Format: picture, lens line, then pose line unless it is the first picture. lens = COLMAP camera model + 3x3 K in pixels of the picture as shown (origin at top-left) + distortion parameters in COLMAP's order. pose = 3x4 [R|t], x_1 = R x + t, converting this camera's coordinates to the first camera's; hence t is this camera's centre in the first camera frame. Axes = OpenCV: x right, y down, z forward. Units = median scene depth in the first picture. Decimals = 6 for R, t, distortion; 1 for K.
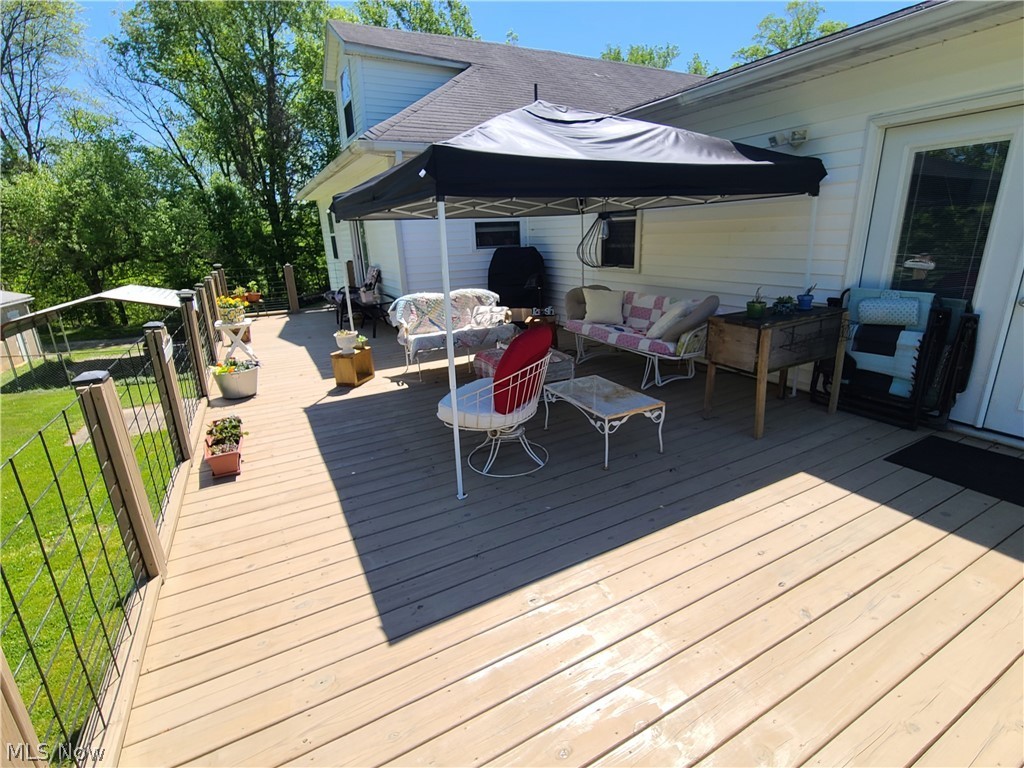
lens RADIAL K [[485.7, 0, 511.9], [0, 485.7, 380.0], [0, 0, 1]] dist [-0.005714, -0.000836]
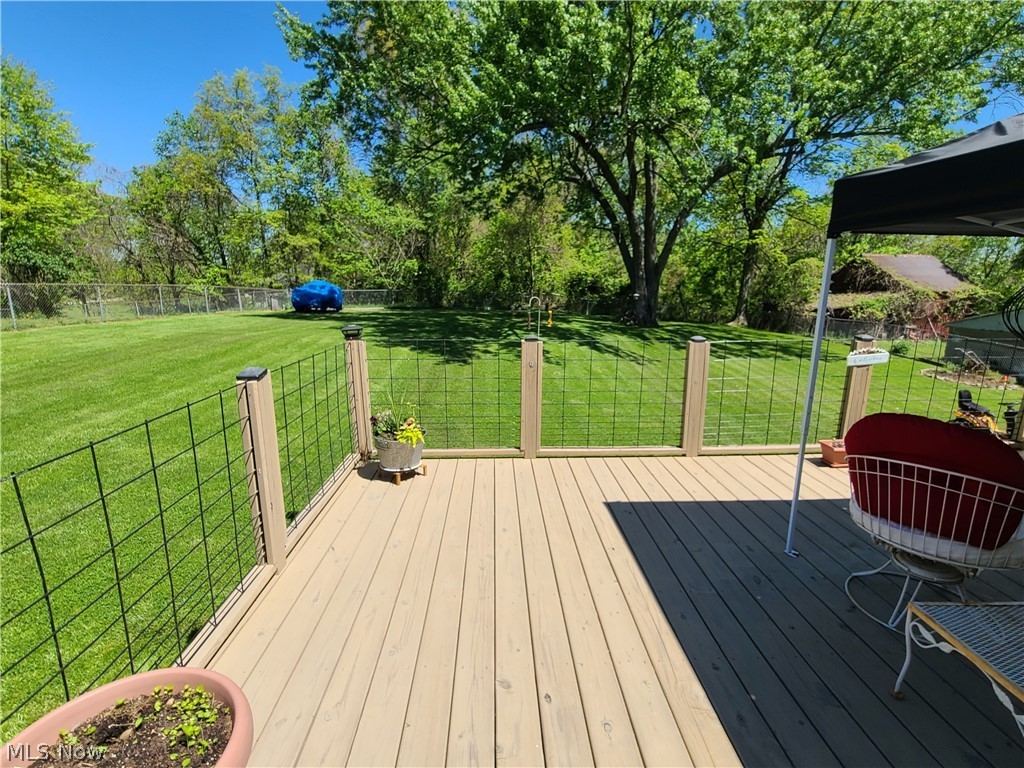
lens RADIAL K [[485.7, 0, 514.6], [0, 485.7, 388.0], [0, 0, 1]] dist [-0.005714, -0.000836]
pose [[-0.433895, 0.229841, -0.871153, 1.118124], [-0.244343, 0.900656, 0.359325, -0.318005], [0.867197, 0.368769, -0.334631, 0.979414]]
